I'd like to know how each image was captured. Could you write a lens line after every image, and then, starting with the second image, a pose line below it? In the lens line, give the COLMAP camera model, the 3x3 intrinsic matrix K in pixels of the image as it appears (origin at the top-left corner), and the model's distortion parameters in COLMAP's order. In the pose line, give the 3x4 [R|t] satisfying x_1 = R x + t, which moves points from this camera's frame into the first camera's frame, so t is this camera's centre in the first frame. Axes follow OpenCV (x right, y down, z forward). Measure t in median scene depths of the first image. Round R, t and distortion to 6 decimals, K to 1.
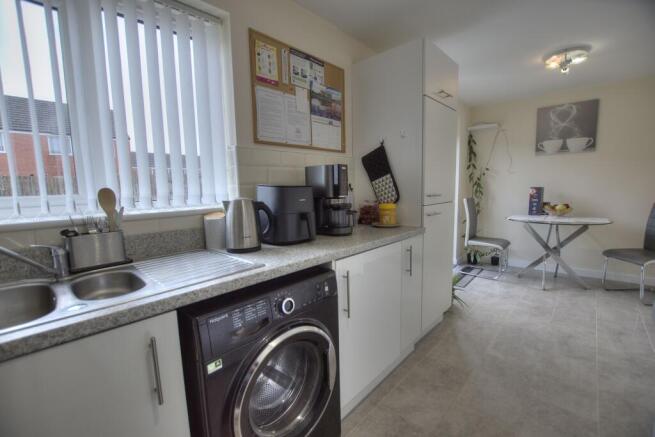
lens RADIAL K [[285.8, 0, 329.0], [0, 285.8, 219.5], [0, 0, 1]] dist [-0.021500, -0.000706]
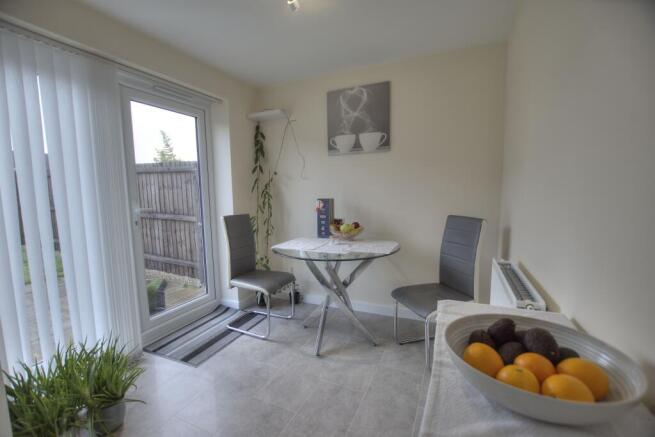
lens RADIAL K [[285.8, 0, 326.4], [0, 285.8, 217.8], [0, 0, 1]] dist [-0.021500, -0.000706]
pose [[0.949575, -0.028349, 0.312255, 0.512232], [0.035720, 0.999201, -0.017911, -0.052640], [-0.311498, 0.028161, 0.949830, 0.309133]]
